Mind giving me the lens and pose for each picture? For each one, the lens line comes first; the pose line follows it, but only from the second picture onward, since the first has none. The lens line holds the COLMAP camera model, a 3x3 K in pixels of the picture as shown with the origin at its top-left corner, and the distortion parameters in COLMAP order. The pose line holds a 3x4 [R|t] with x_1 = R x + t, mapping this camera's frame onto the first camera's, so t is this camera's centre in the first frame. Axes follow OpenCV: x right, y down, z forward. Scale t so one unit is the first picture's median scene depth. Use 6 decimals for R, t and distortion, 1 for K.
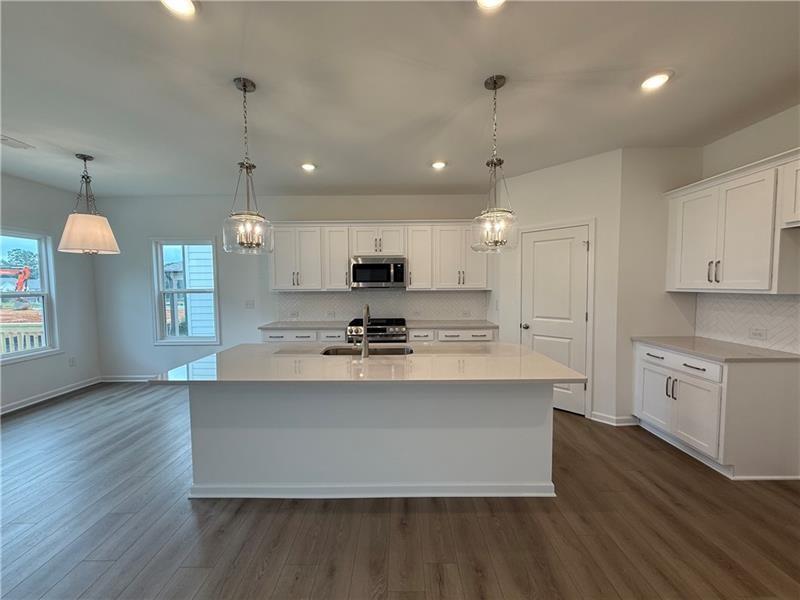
lens RADIAL K [[315.4, 0, 402.7], [0, 315.4, 298.9], [0, 0, 1]] dist [0.001678, 0.000271]
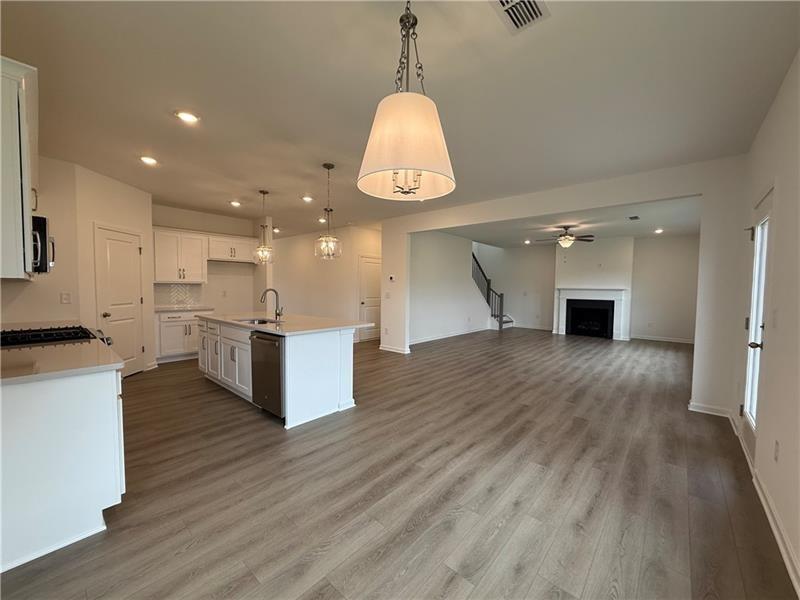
lens RADIAL K [[315.4, 0, 402.7], [0, 315.4, 298.9], [0, 0, 1]] dist [0.001678, 0.000271]
pose [[-0.759445, -0.032388, 0.649765, -1.269867], [0.017532, 0.997378, 0.070208, -0.031359], [-0.650336, 0.064711, -0.756886, 1.353187]]
